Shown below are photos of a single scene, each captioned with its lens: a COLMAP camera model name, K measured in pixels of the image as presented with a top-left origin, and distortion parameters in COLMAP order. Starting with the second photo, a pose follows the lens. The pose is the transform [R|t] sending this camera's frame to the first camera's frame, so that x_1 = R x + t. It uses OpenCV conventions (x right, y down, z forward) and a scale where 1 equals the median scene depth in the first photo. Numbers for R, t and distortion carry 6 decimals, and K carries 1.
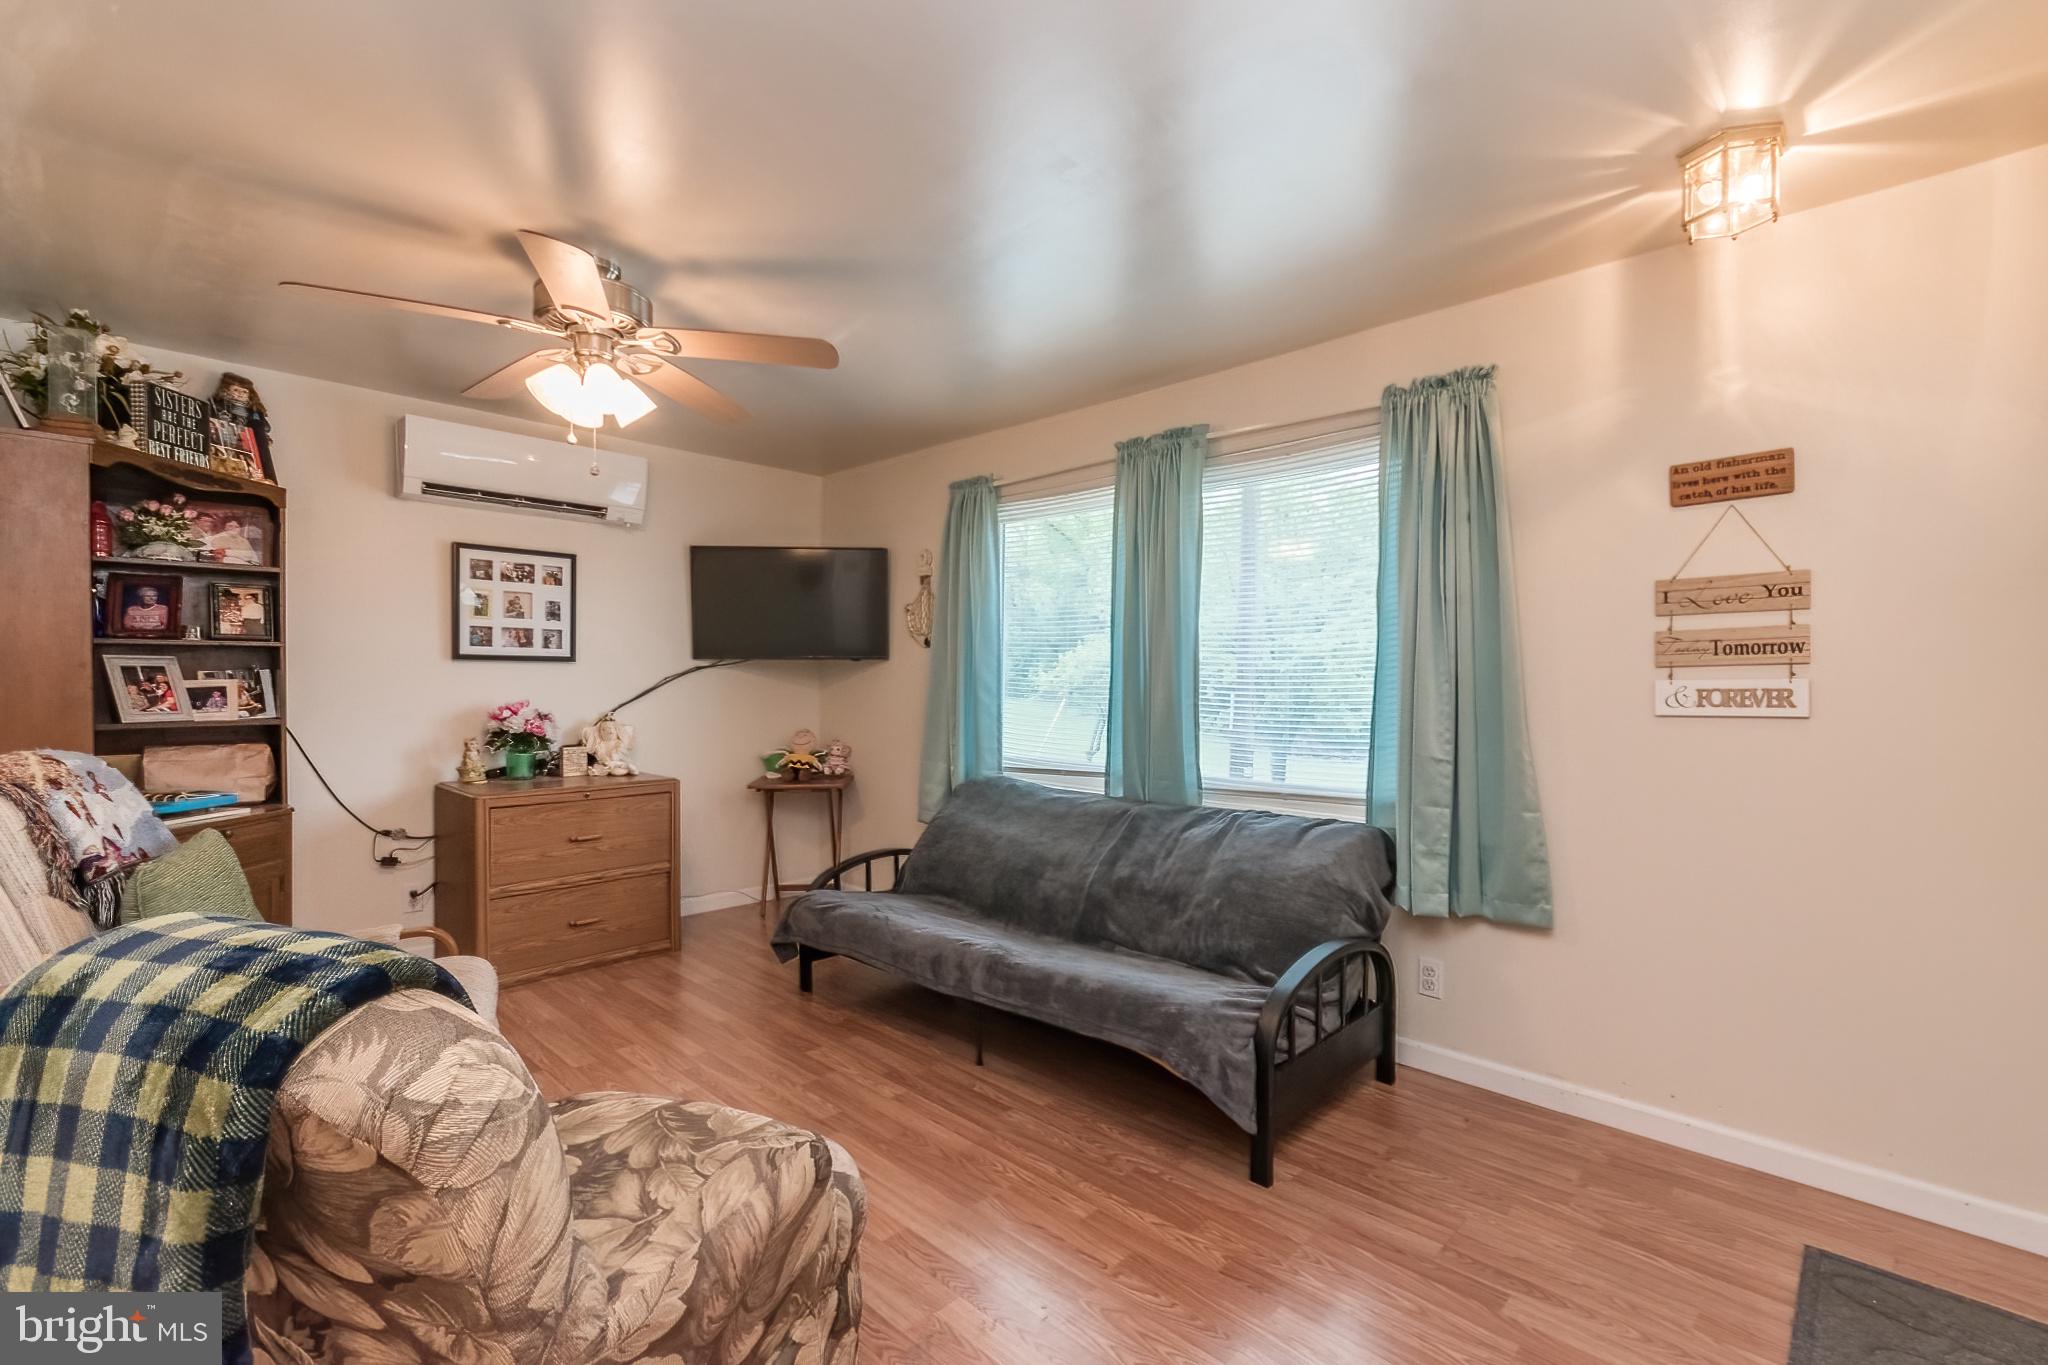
lens RADIAL K [[894.7, 0, 1022.8], [0, 894.7, 693.4], [0, 0, 1]] dist [0.001977, 0.000320]
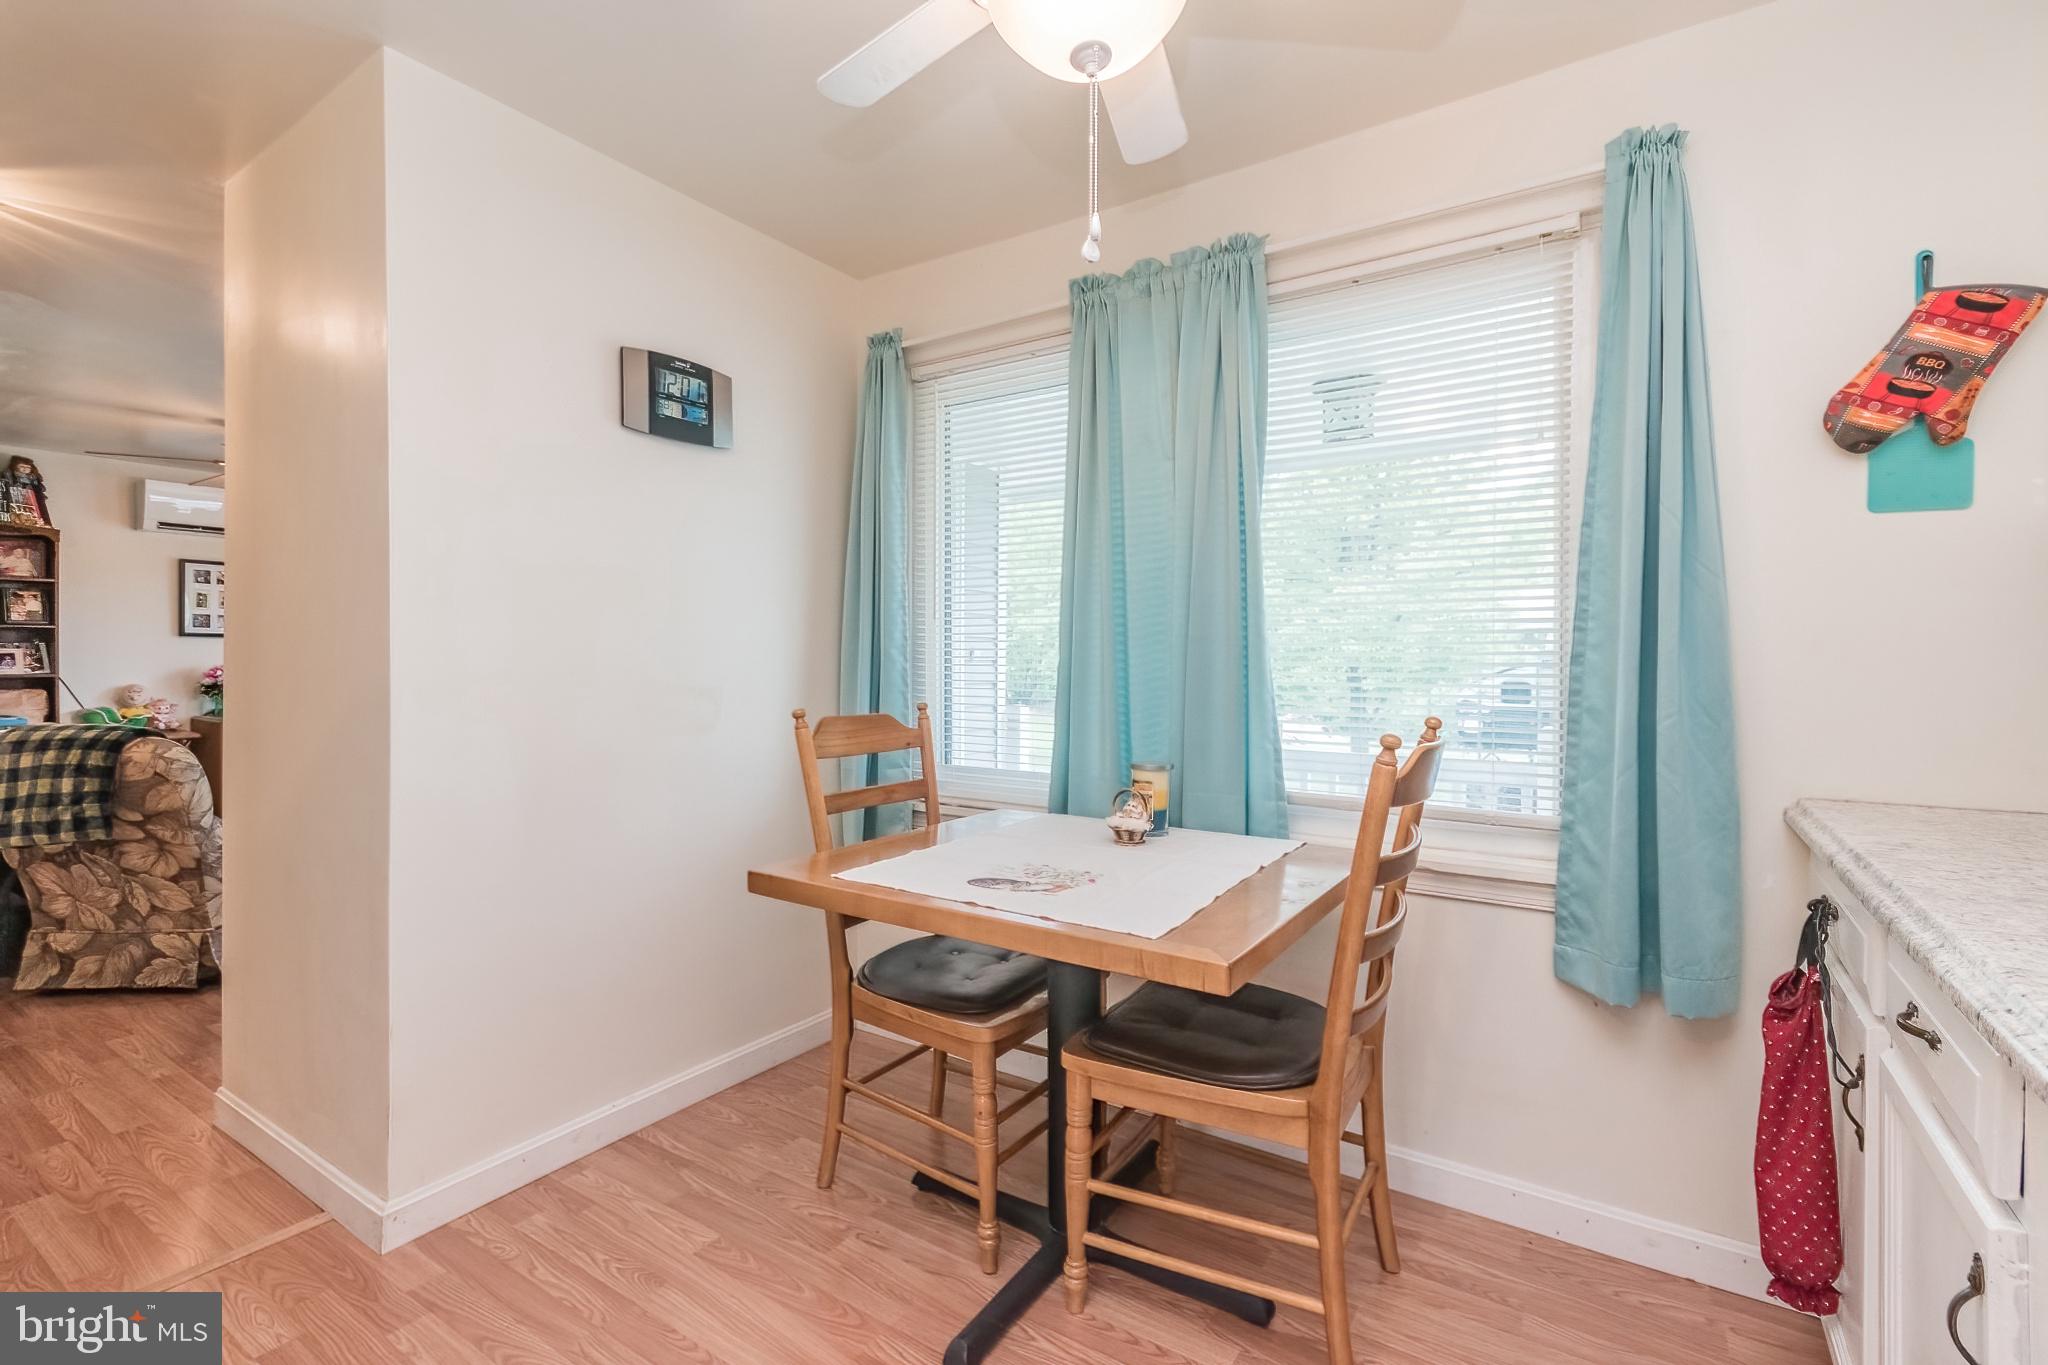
lens RADIAL K [[912.7, 0, 1031.6], [0, 912.7, 661.8], [0, 0, 1]] dist [0.001775, 0.000758]
pose [[0.983918, -0.007195, 0.178477, 0.563468], [0.009385, 0.999891, -0.011430, 0.040631], [-0.178375, 0.012921, 0.983878, -0.869348]]
